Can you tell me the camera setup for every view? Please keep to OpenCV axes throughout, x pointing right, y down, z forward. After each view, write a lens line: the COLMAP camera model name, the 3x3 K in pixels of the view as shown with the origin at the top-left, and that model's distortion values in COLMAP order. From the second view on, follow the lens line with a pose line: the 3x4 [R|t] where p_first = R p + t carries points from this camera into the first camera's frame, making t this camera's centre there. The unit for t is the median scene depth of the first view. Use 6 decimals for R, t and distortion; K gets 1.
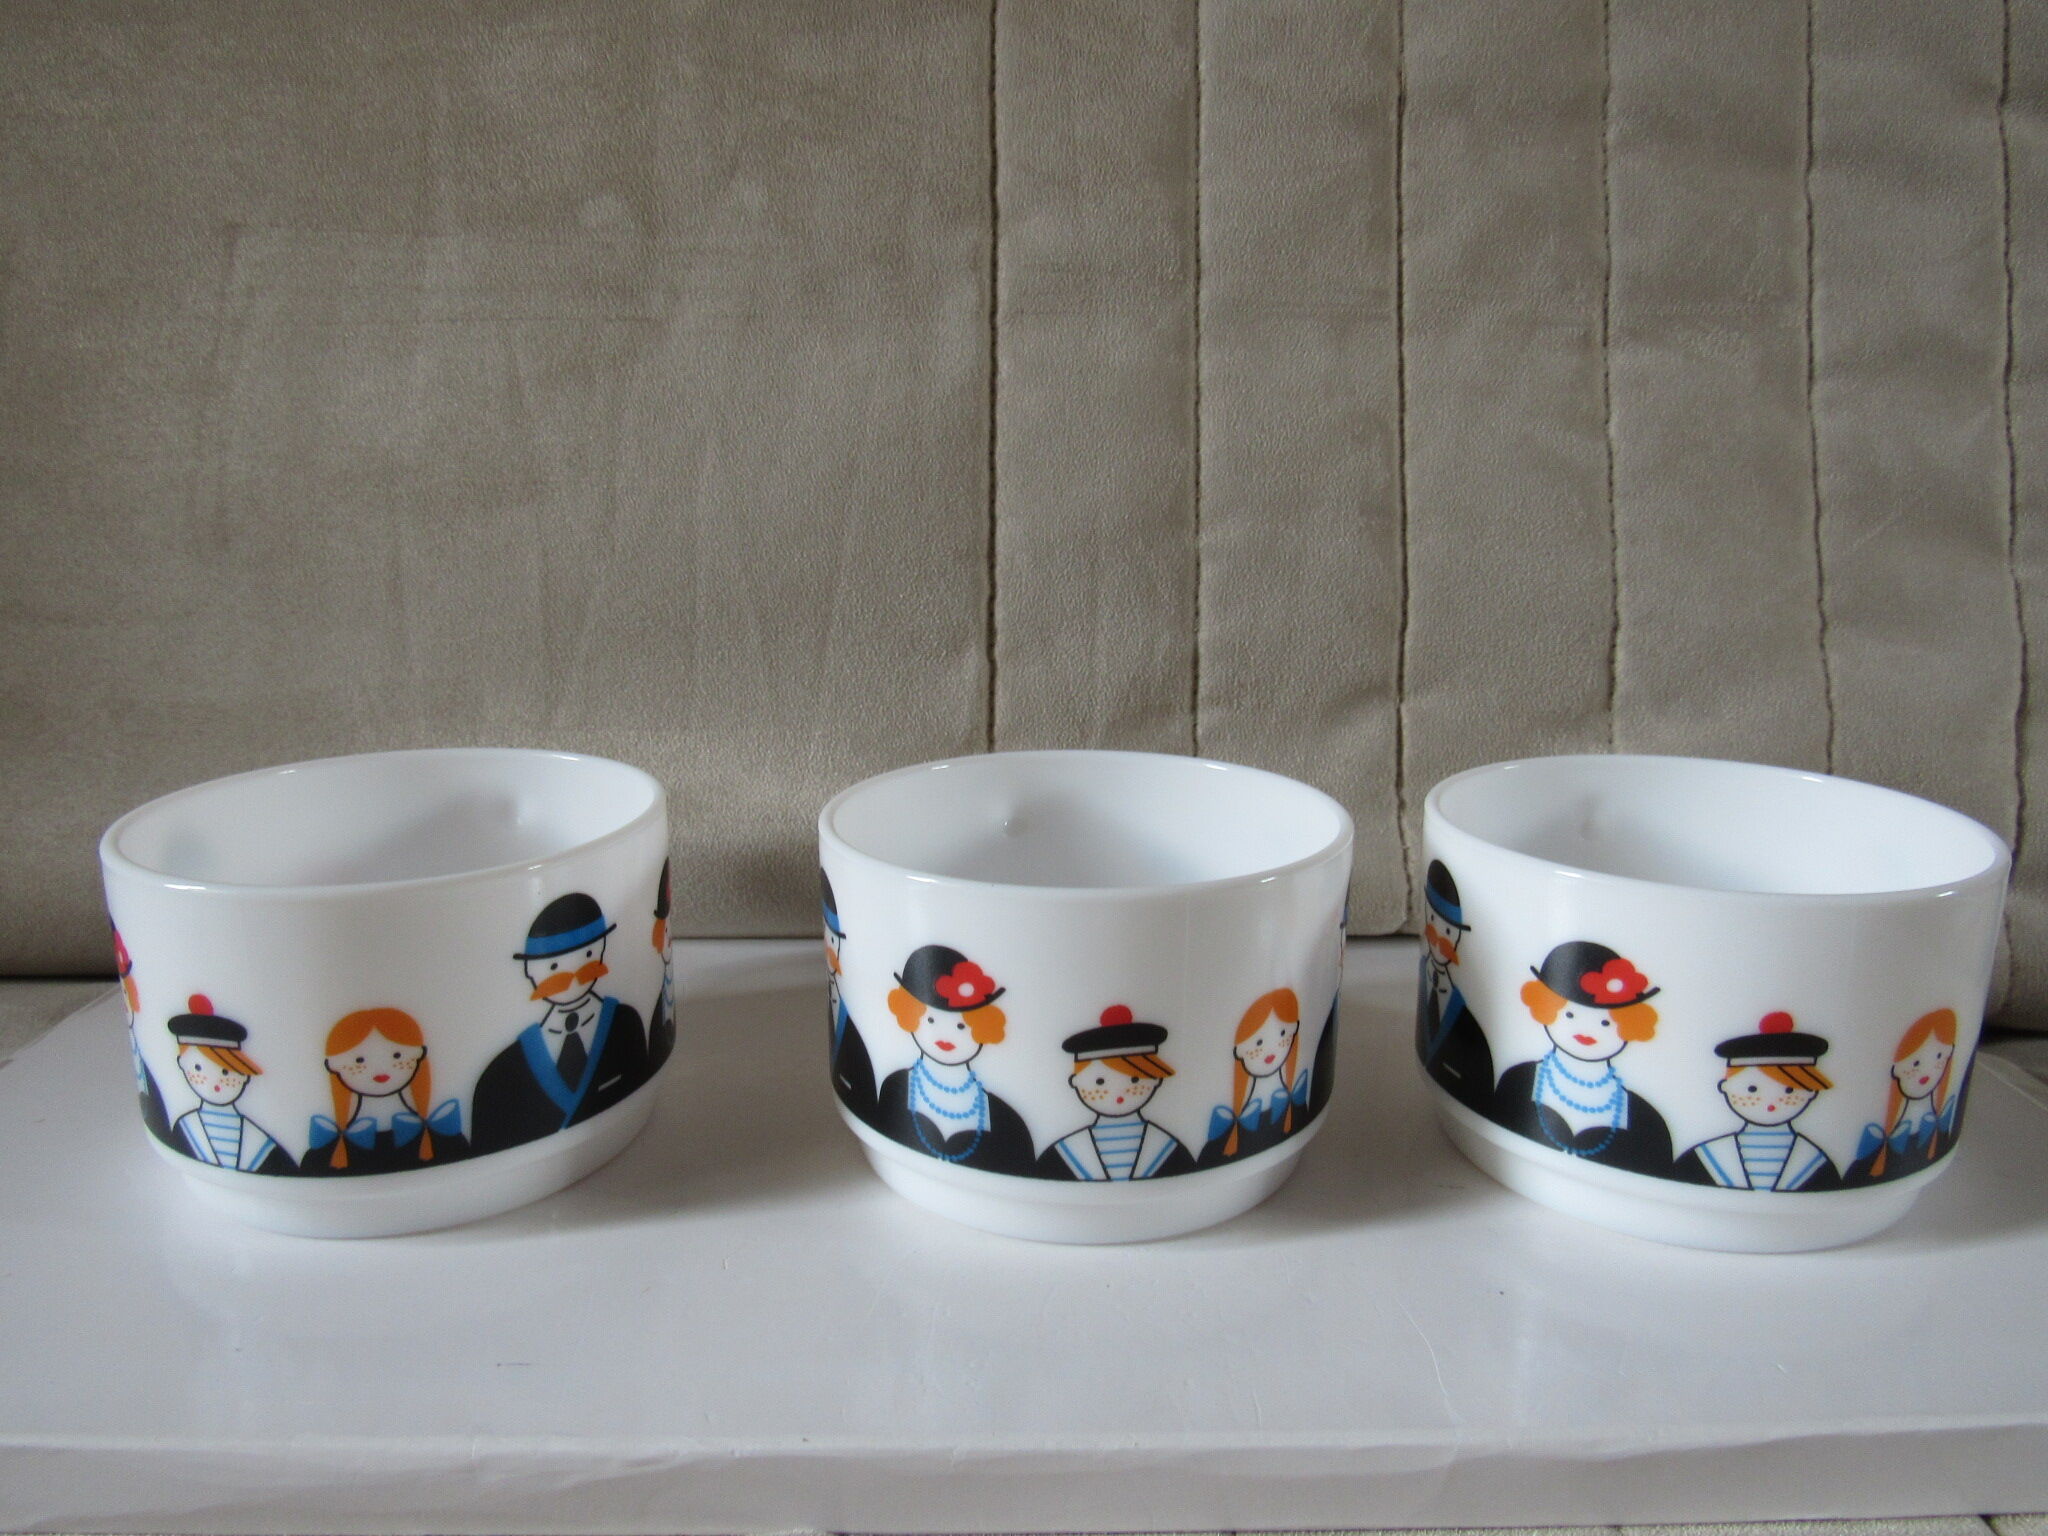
lens RADIAL K [[1462.2, 0, 1021.8], [0, 1462.2, 765.1], [0, 0, 1]] dist [-0.008316, 0.006555]
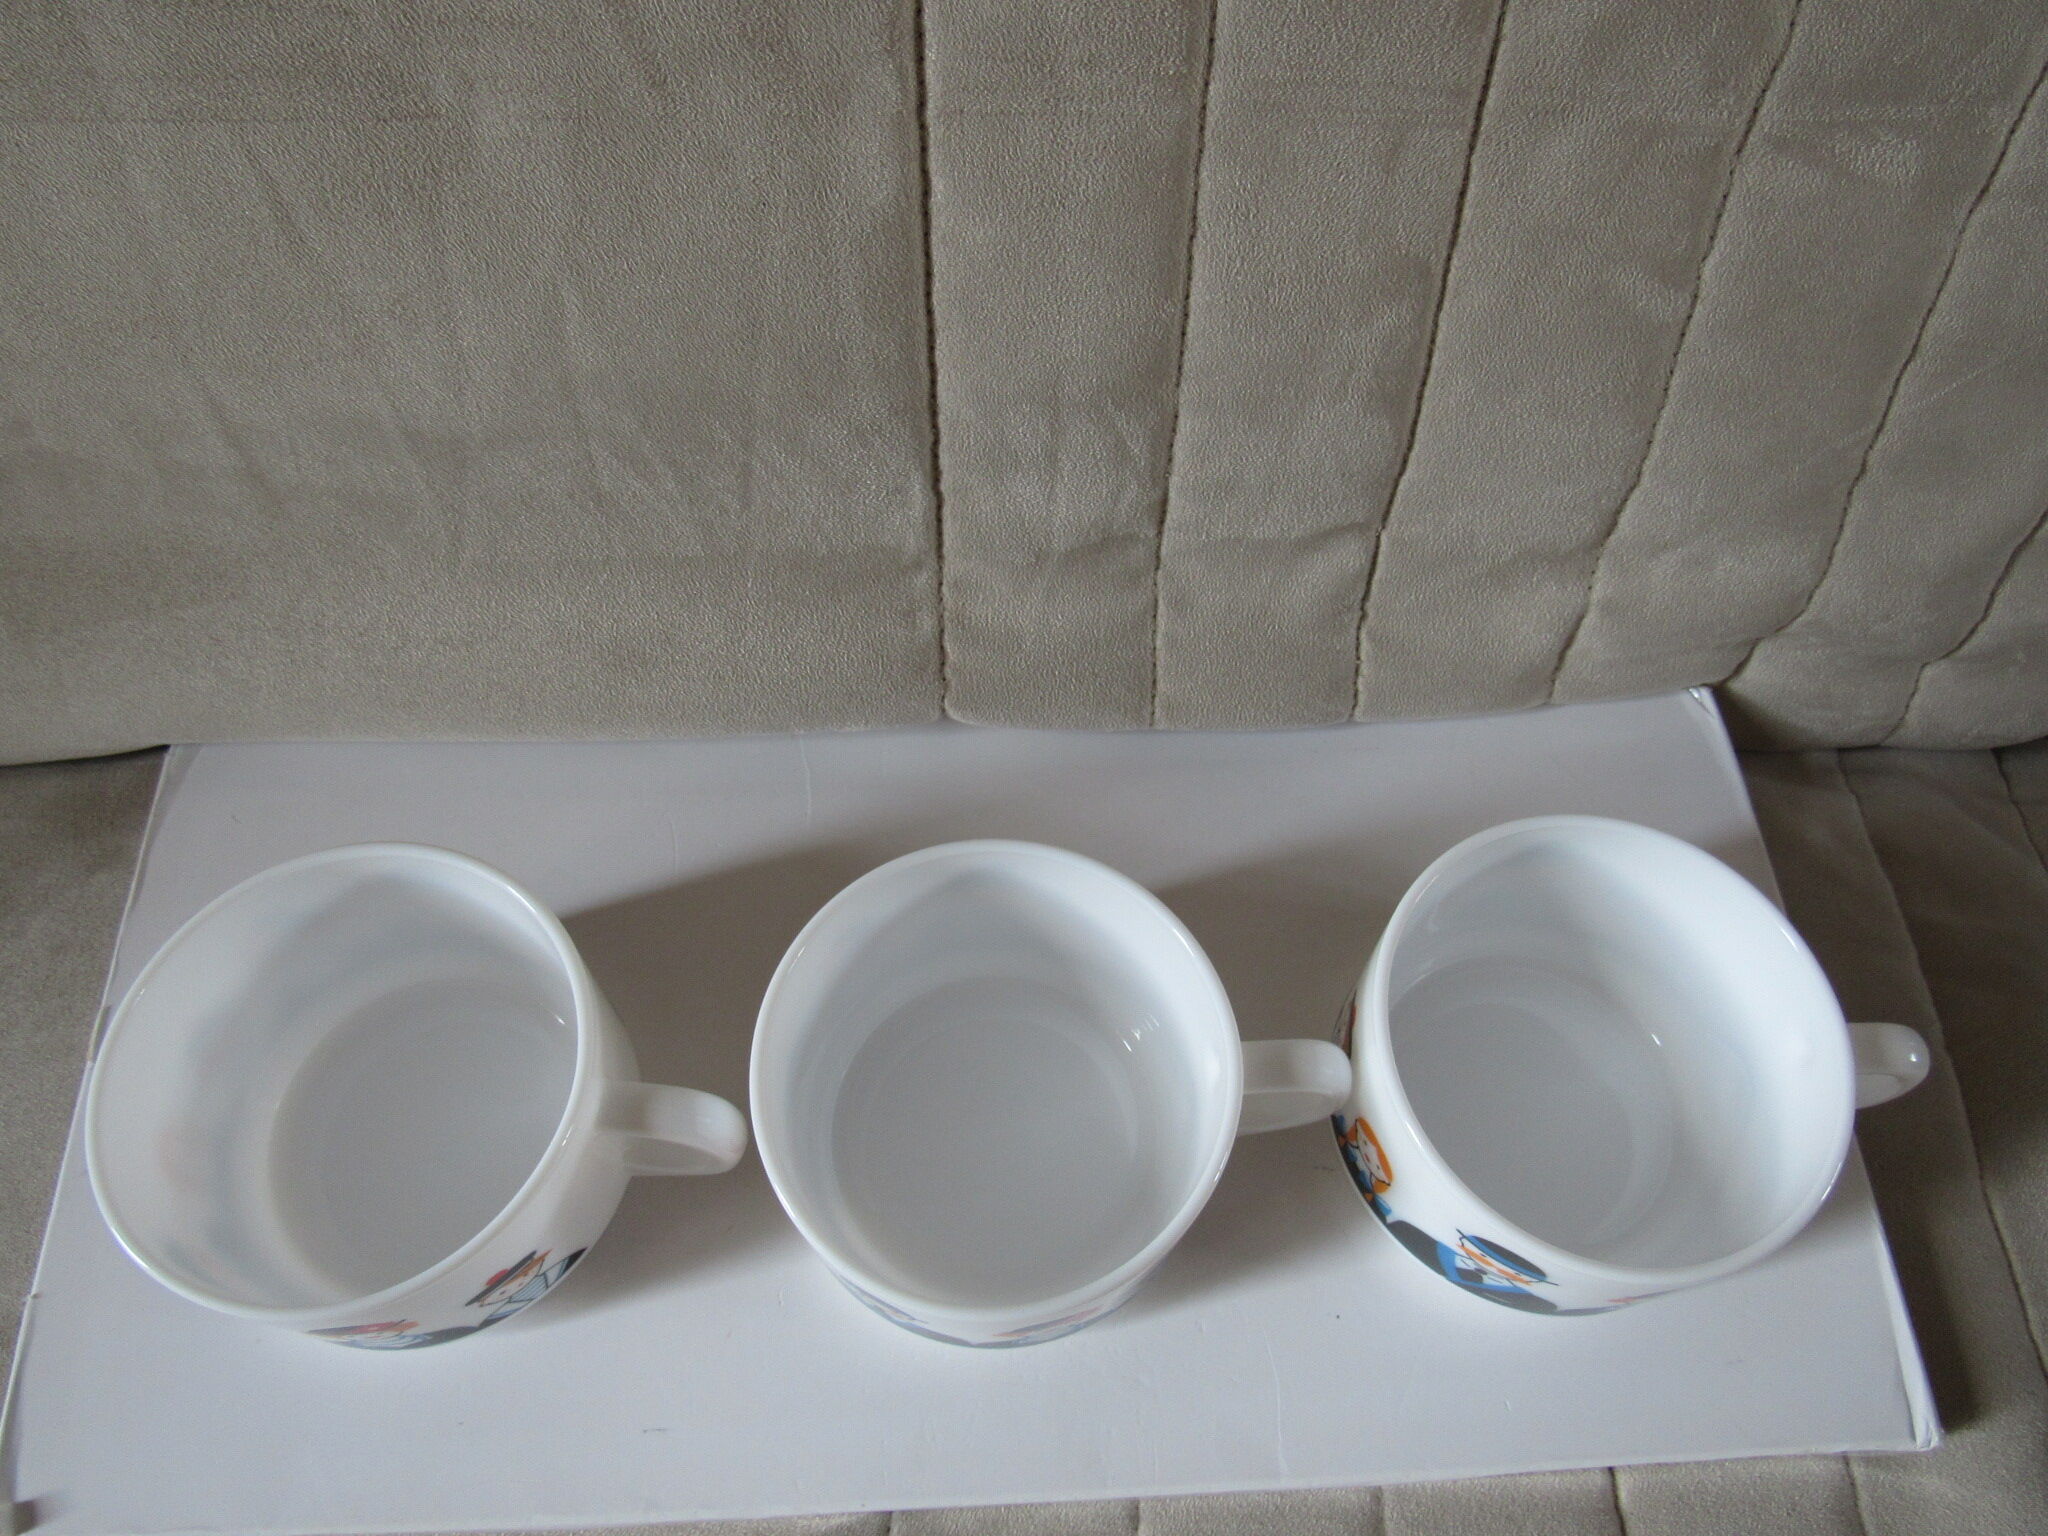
lens RADIAL K [[1440.1, 0, 1022.8], [0, 1440.1, 767.5], [0, 0, 1]] dist [-0.004600, -0.015224]
pose [[0.999134, -0.028204, 0.030598, -0.000343], [-0.003242, 0.680302, 0.732925, -0.611468], [-0.041488, -0.732389, 0.679621, 0.281672]]
